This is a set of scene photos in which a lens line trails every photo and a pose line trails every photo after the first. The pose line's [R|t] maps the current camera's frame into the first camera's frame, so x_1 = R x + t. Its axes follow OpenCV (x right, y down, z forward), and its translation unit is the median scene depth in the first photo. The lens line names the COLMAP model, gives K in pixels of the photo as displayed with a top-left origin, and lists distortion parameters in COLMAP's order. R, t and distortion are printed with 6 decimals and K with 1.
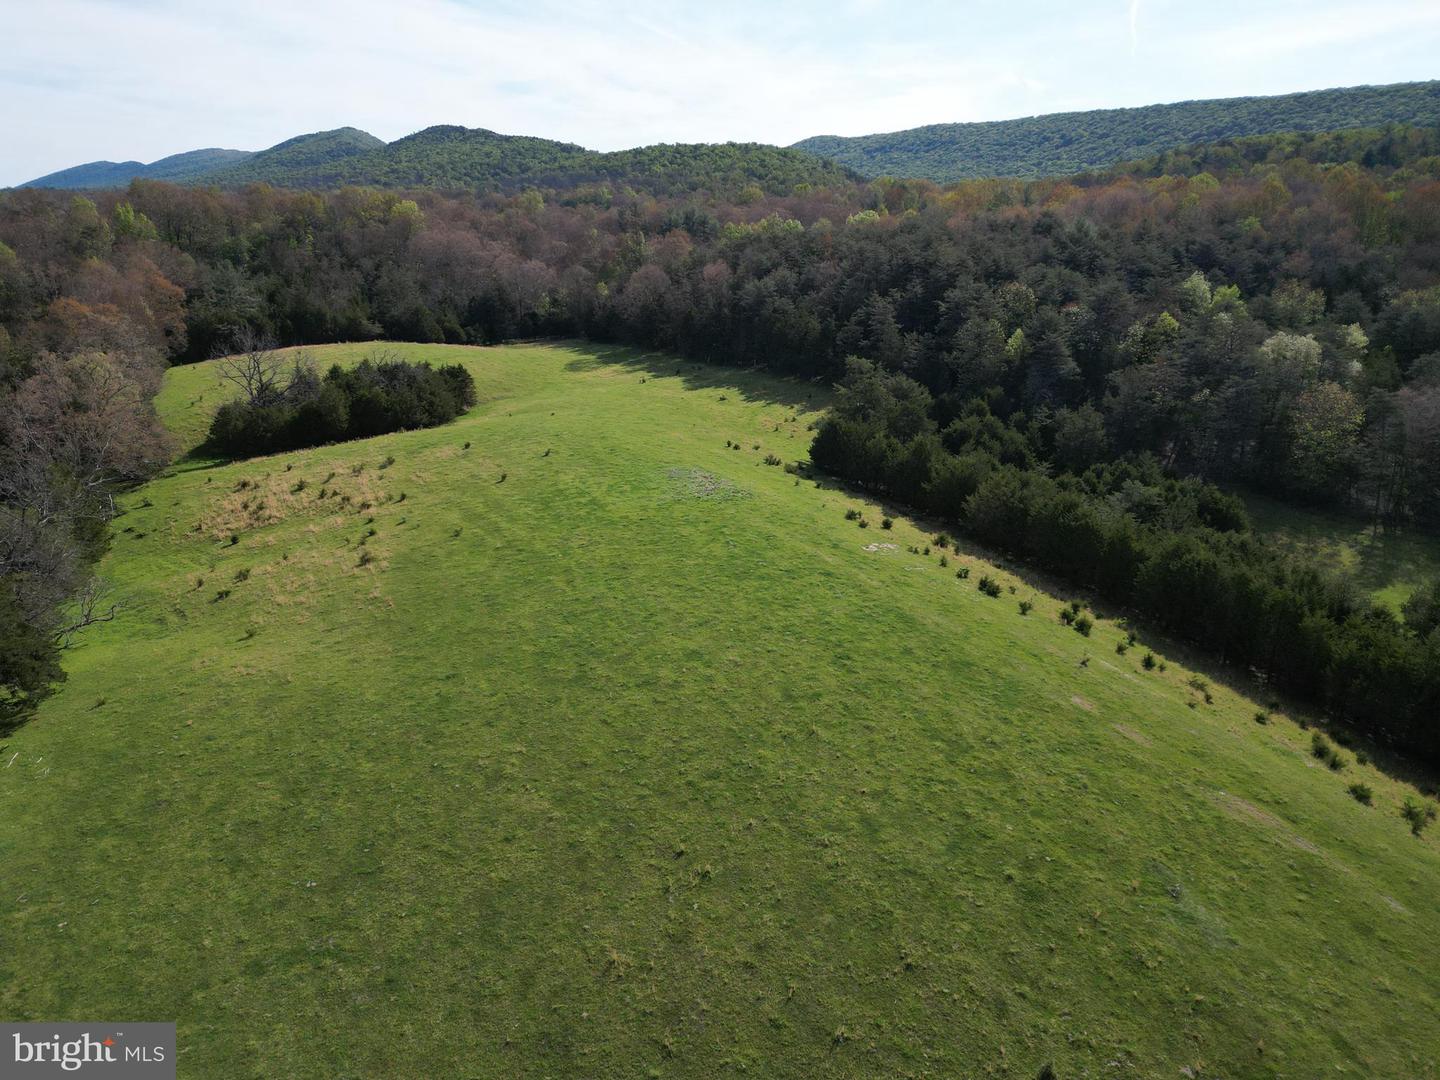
lens RADIAL K [[997.2, 0, 712.4], [0, 997.2, 534.7], [0, 0, 1]] dist [0.073480, -0.062264]
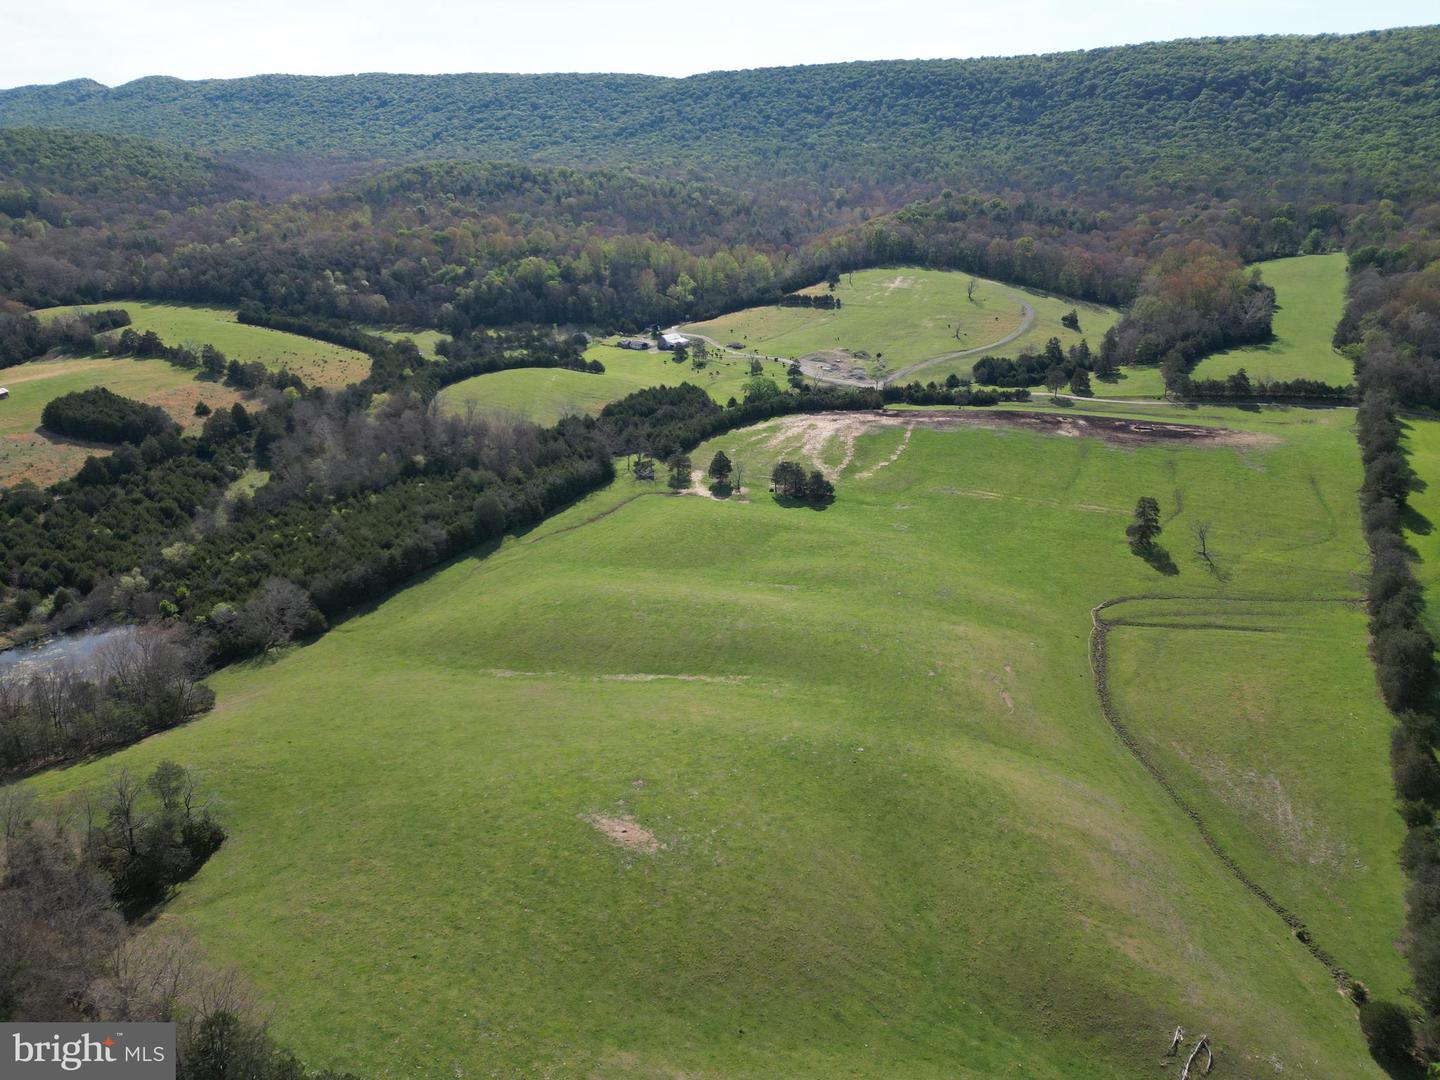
lens RADIAL K [[997.2, 0, 728.7], [0, 997.2, 546.1], [0, 0, 1]] dist [0.073480, -0.062264]
pose [[0.837042, -0.221291, 0.500391, -0.069798], [0.175889, 0.974846, 0.136890, 0.084888], [-0.518096, -0.026570, 0.854910, -0.511450]]
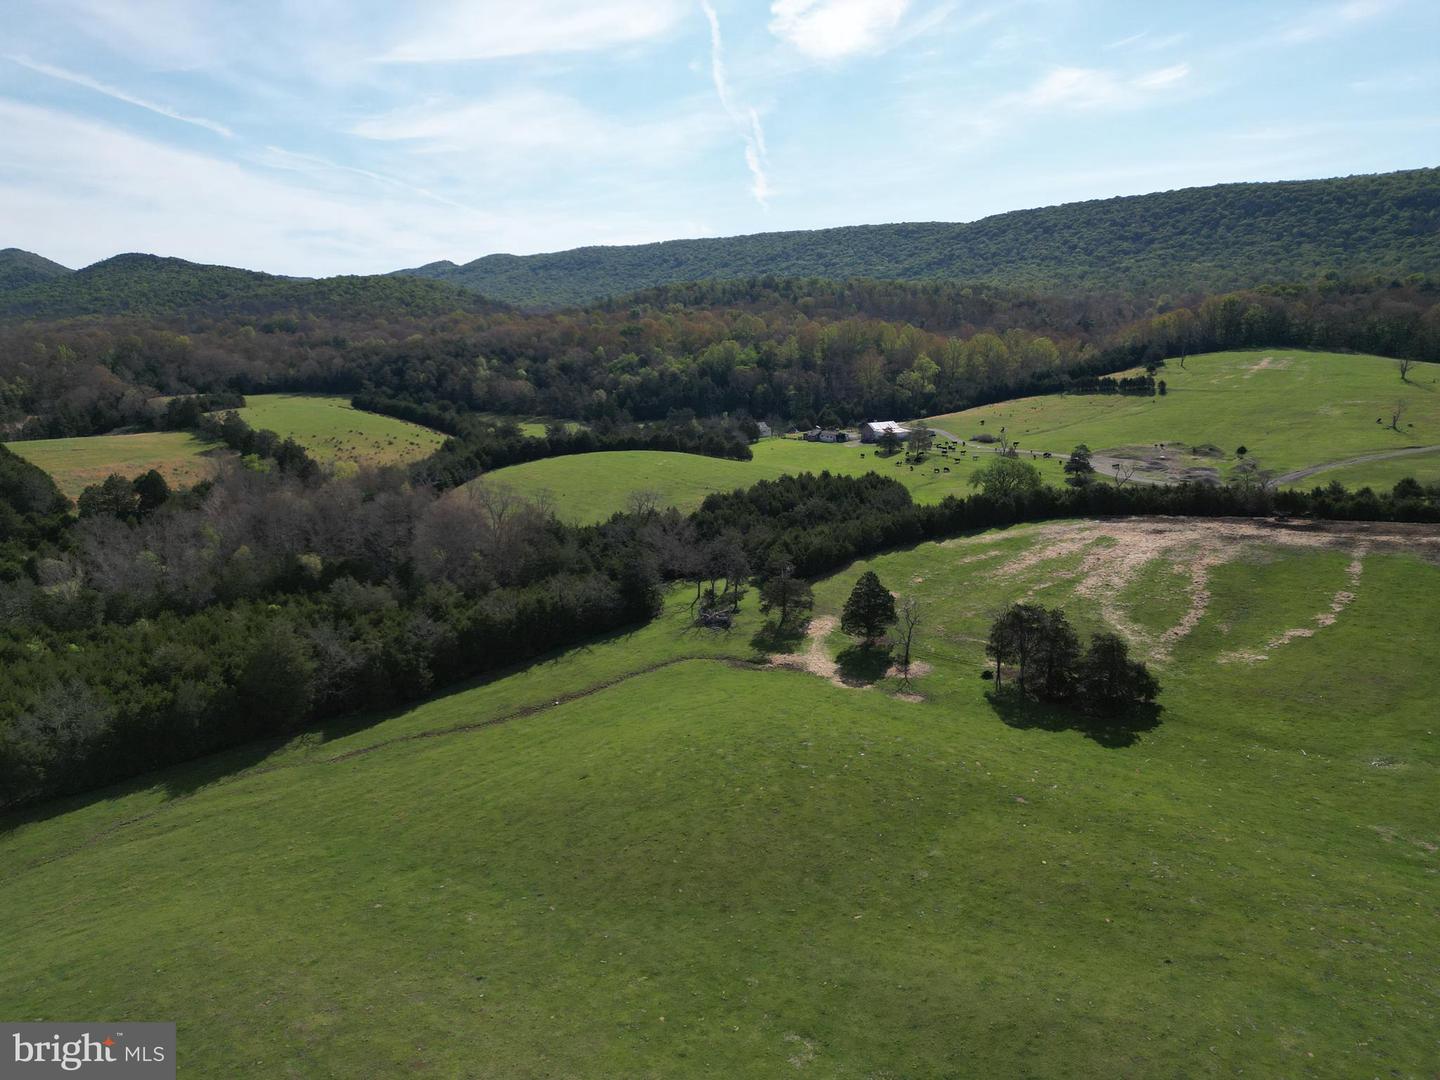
lens RADIAL K [[997.2, 0, 722.8], [0, 997.2, 551.6], [0, 0, 1]] dist [0.073480, -0.062264]
pose [[0.959480, -0.094532, 0.265446, 0.045393], [0.114569, 0.991540, -0.061009, 0.102605], [-0.257433, 0.088949, 0.962193, -0.354701]]
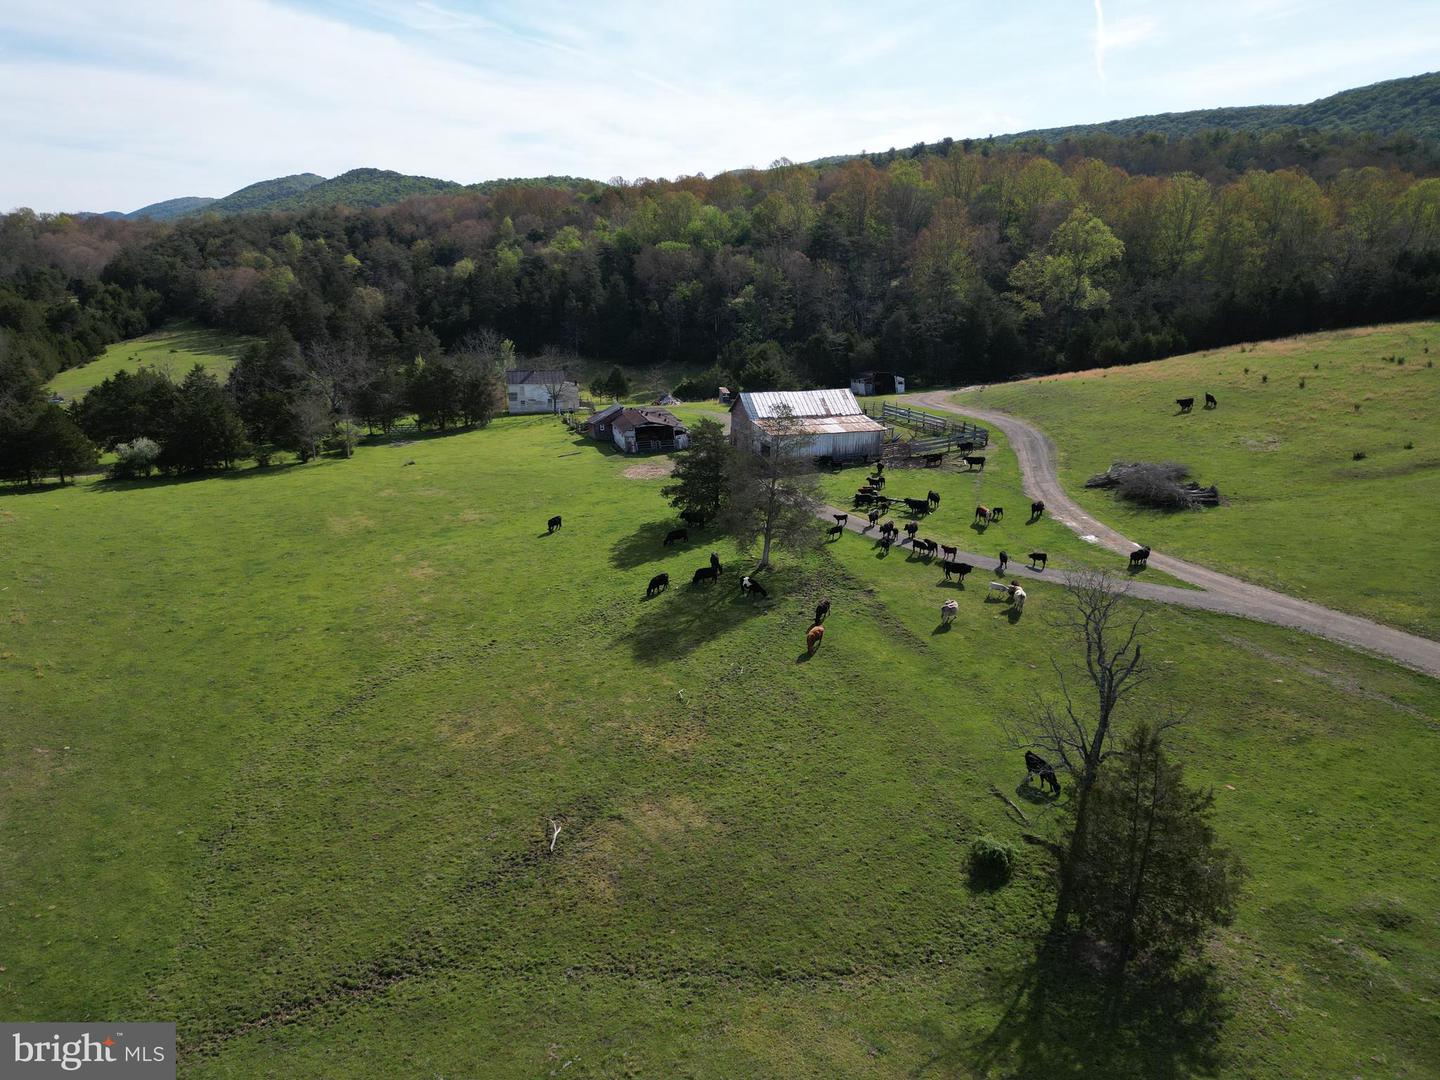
lens RADIAL K [[997.2, 0, 715.9], [0, 997.2, 535.0], [0, 0, 1]] dist [0.073480, -0.062264]
pose [[0.999647, -0.026427, -0.002890, 0.189083], [0.026324, 0.999166, -0.031209, 0.059908], [0.003713, 0.031122, 0.999509, -0.135900]]
